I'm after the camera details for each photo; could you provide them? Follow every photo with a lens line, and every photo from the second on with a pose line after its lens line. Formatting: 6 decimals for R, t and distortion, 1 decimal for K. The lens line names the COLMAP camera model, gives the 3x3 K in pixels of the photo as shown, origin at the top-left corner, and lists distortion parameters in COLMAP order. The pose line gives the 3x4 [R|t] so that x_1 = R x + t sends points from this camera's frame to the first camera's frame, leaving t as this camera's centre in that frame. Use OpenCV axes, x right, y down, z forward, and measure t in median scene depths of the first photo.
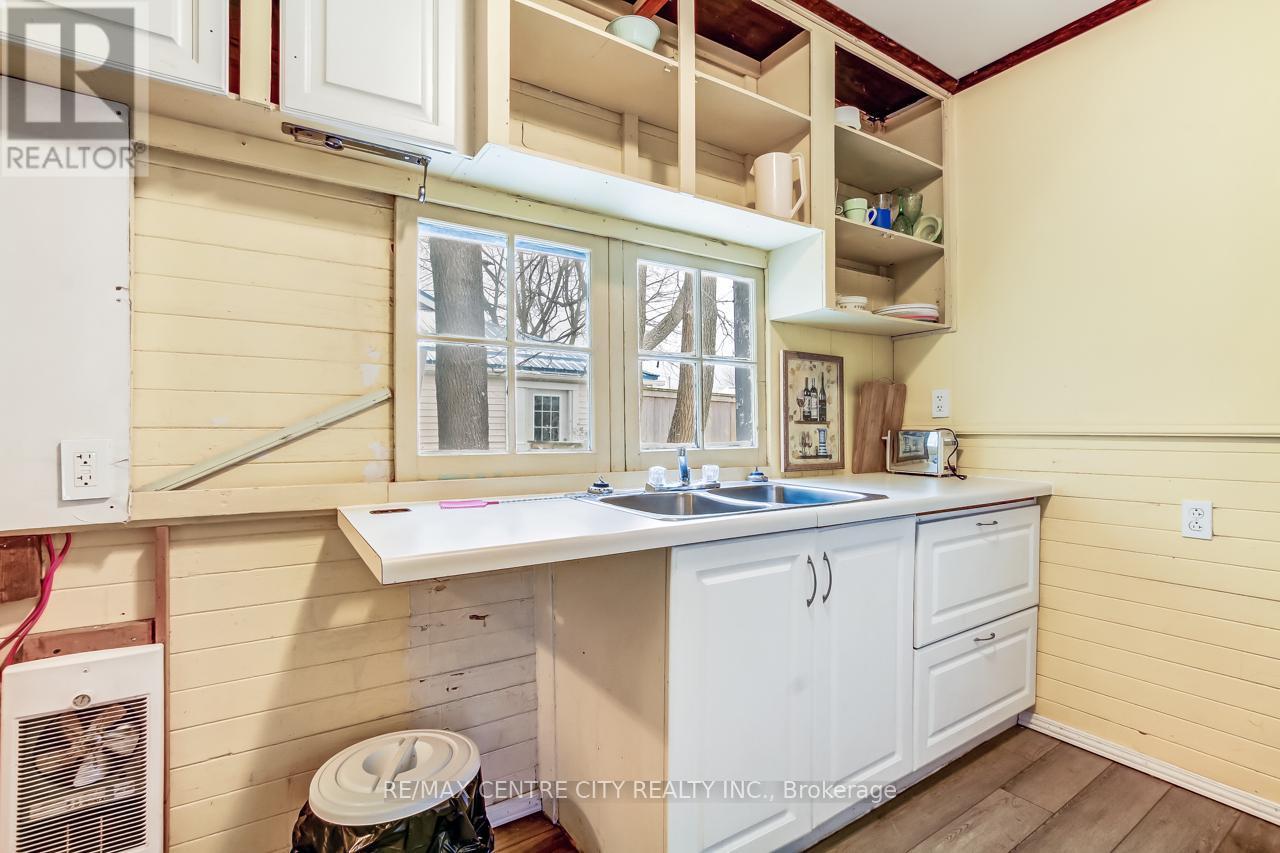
lens RADIAL K [[584.0, 0, 640.4], [0, 584.0, 431.2], [0, 0, 1]] dist [-0.002117, 0.000103]
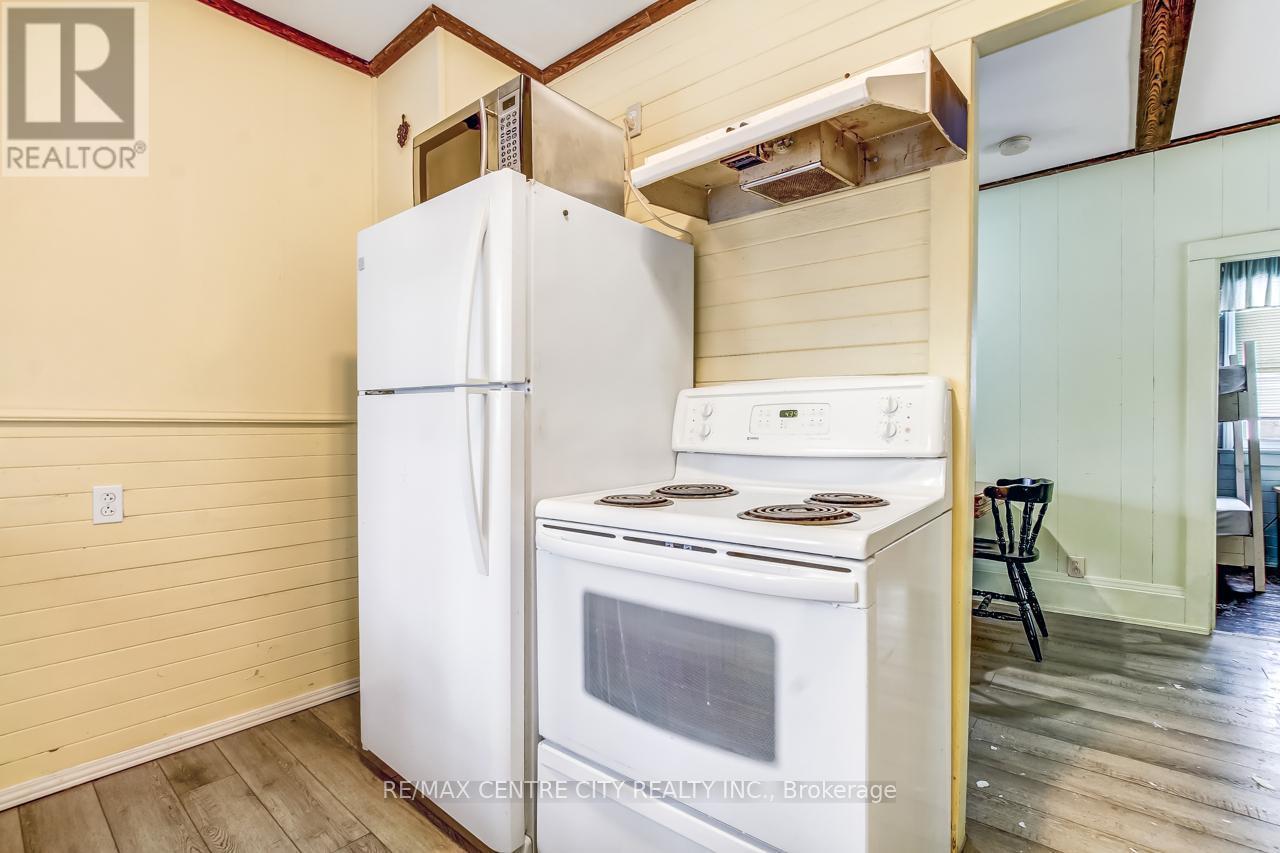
lens RADIAL K [[584.0, 0, 637.9], [0, 584.0, 424.1], [0, 0, 1]] dist [-0.002117, 0.000103]
pose [[-0.301288, -0.003352, 0.953527, -0.281820], [-0.009268, 0.999957, 0.000587, 0.003602], [-0.953488, -0.008661, -0.301306, 0.430133]]
